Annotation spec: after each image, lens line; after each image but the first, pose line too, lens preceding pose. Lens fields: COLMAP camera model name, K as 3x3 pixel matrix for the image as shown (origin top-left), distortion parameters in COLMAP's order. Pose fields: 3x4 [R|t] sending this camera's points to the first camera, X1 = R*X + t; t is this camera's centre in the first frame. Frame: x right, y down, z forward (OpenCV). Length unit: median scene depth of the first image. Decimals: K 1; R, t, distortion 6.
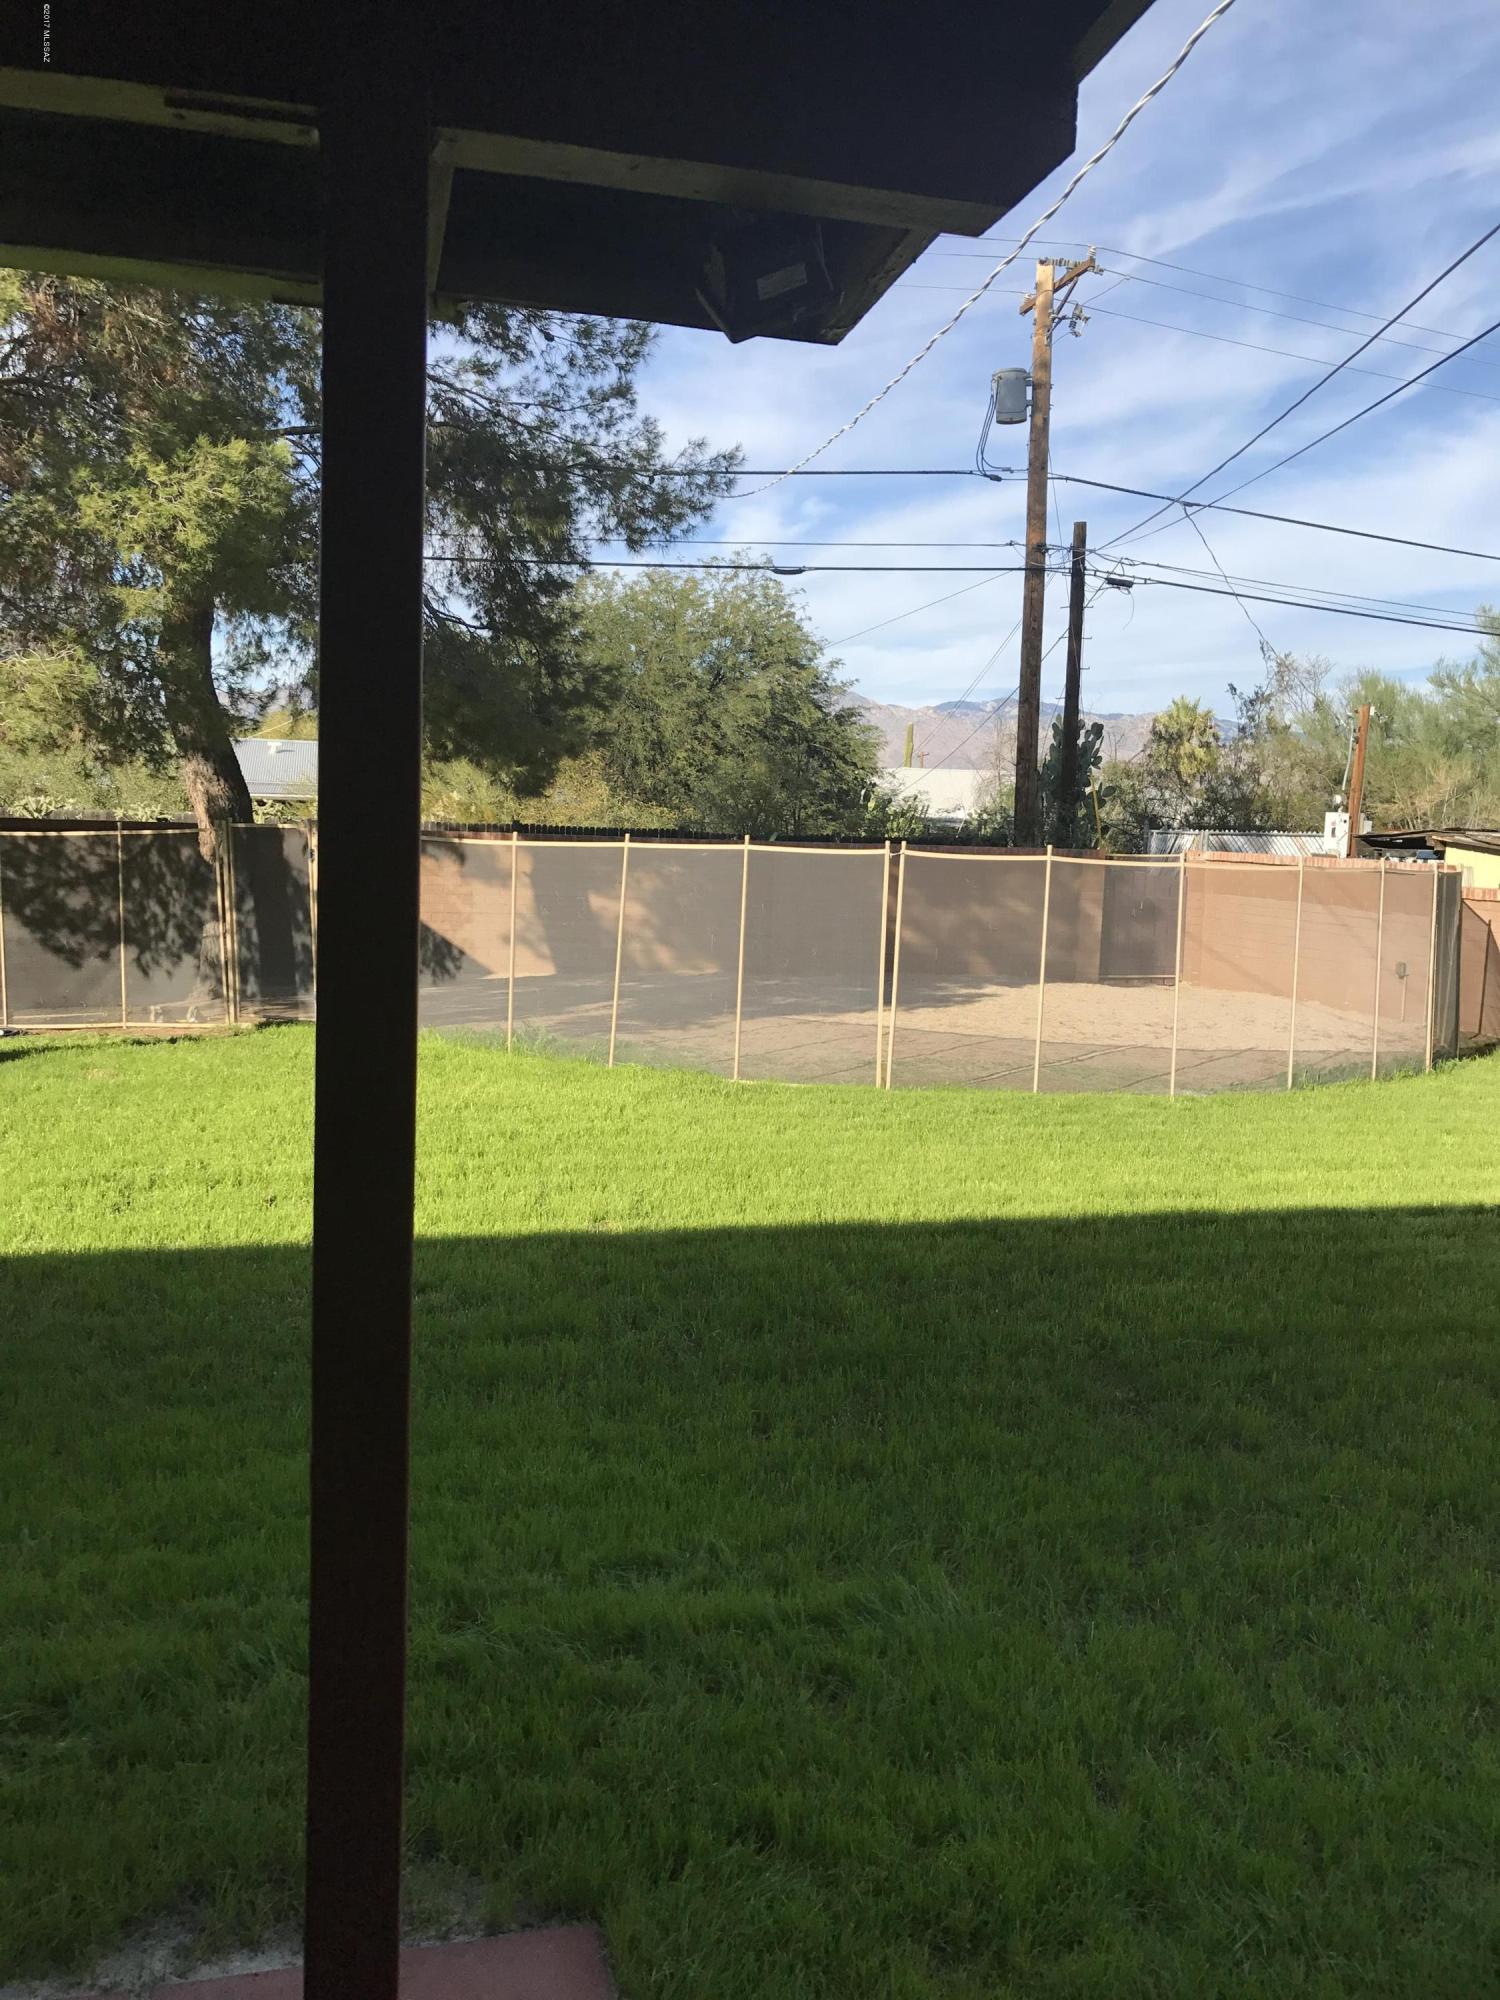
lens RADIAL K [[1647.1, 0, 759.2], [0, 1647.1, 989.8], [0, 0, 1]] dist [0.026245, -0.024678]
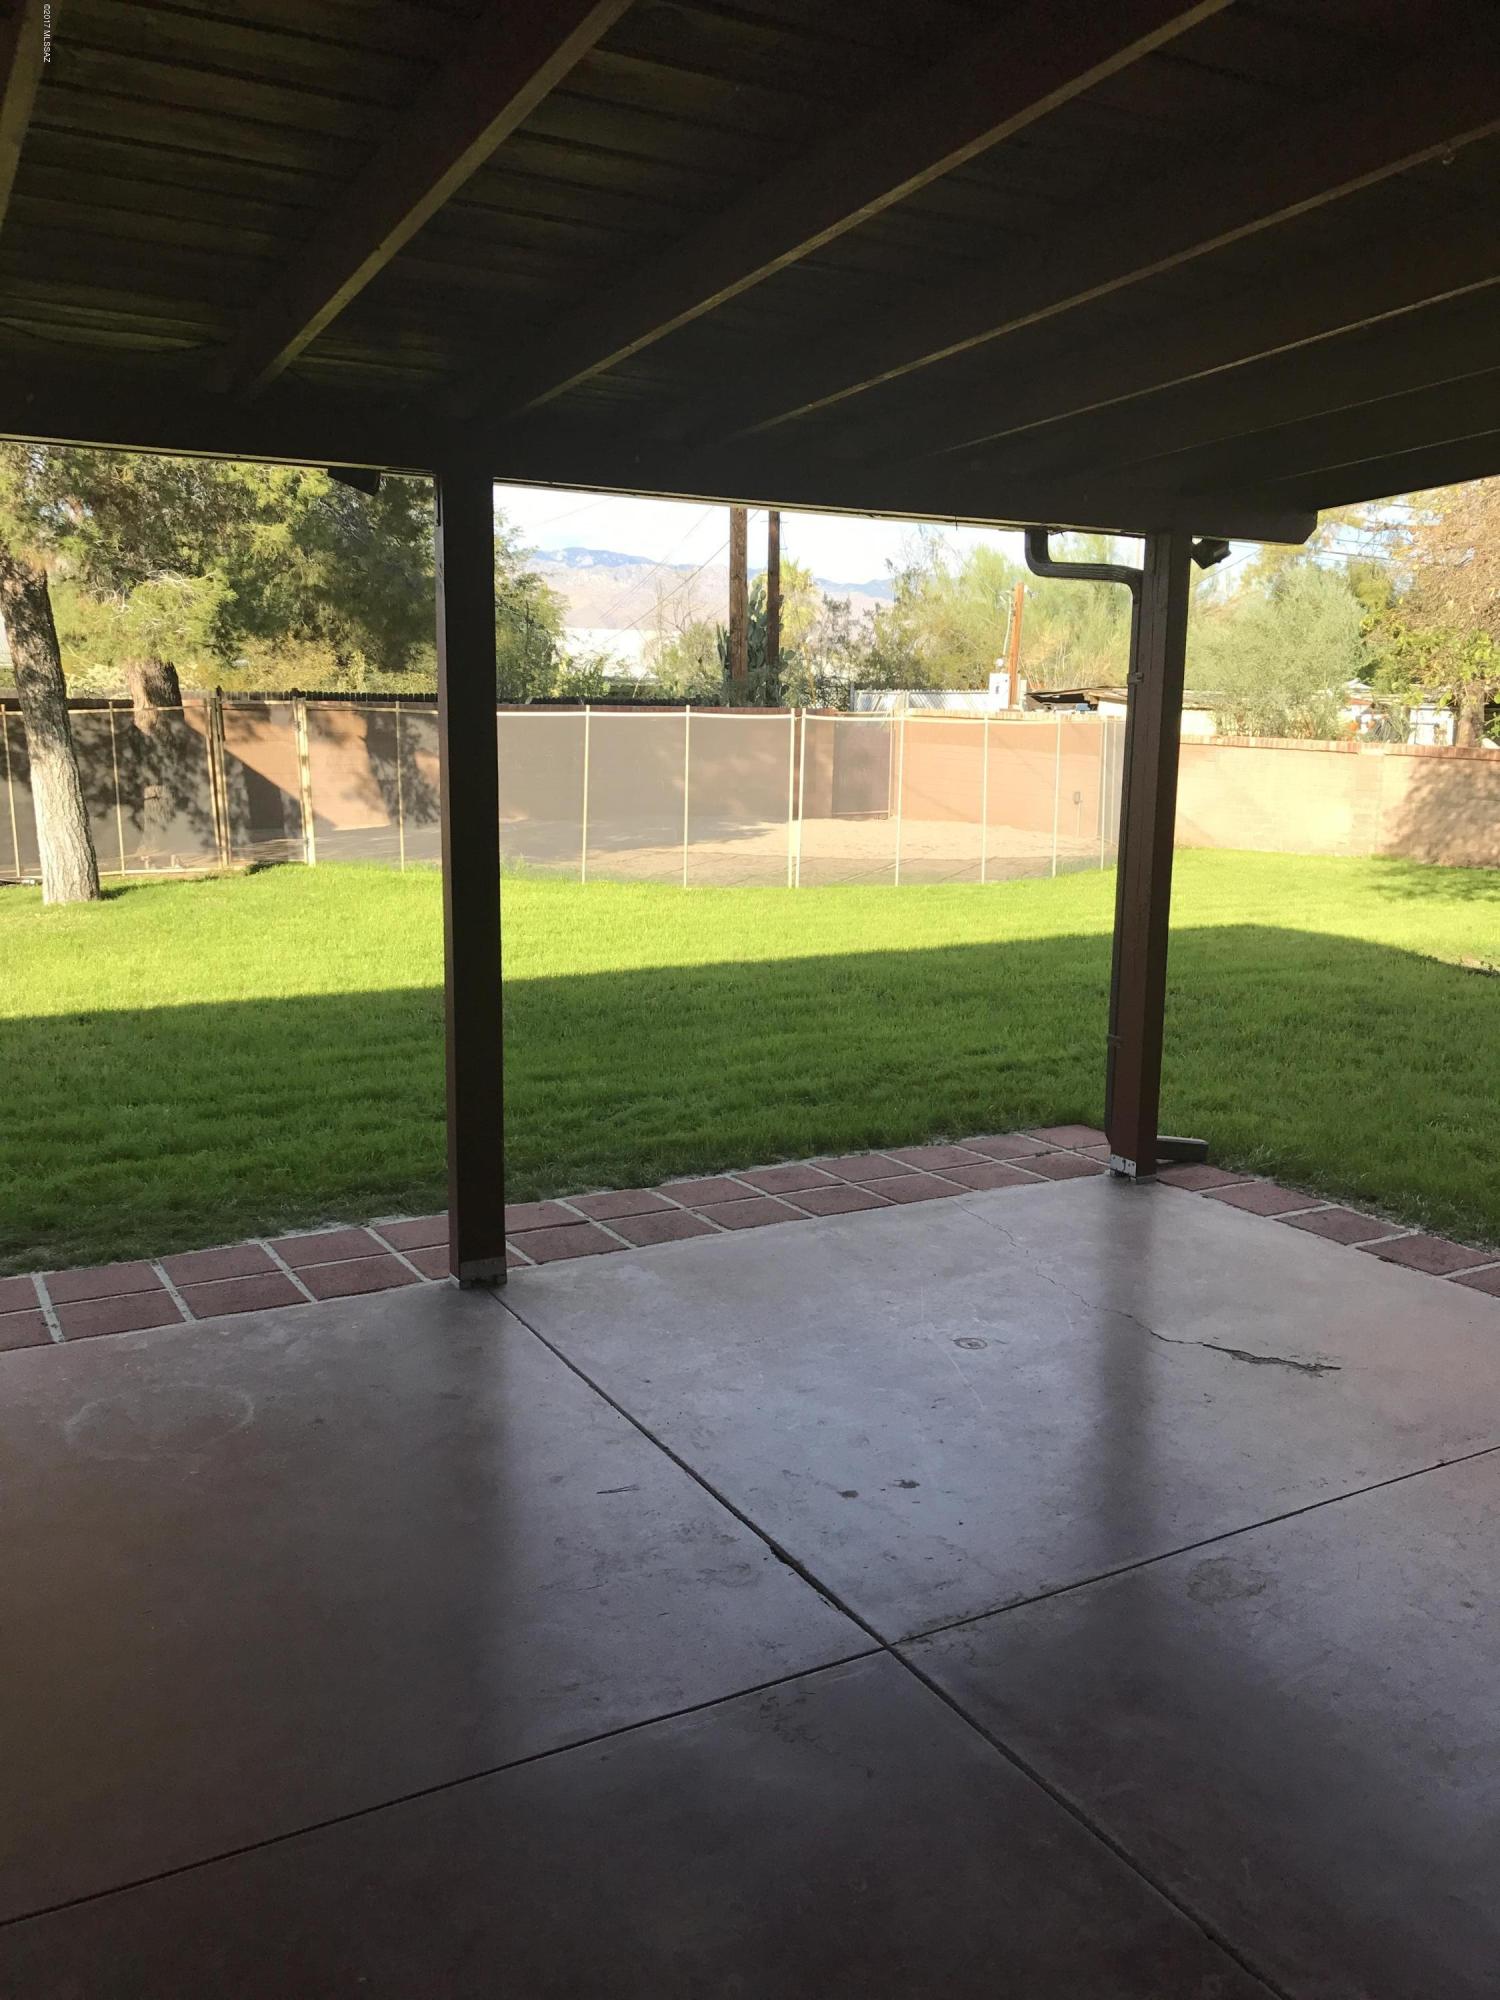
lens RADIAL K [[1647.1, 0, 729.6], [0, 1647.1, 967.6], [0, 0, 1]] dist [0.026245, -0.024678]
pose [[0.973159, -0.053008, 0.223946, -0.229029], [0.036581, 0.996369, 0.076878, 0.013725], [-0.227208, -0.066623, 0.971565, -0.264793]]
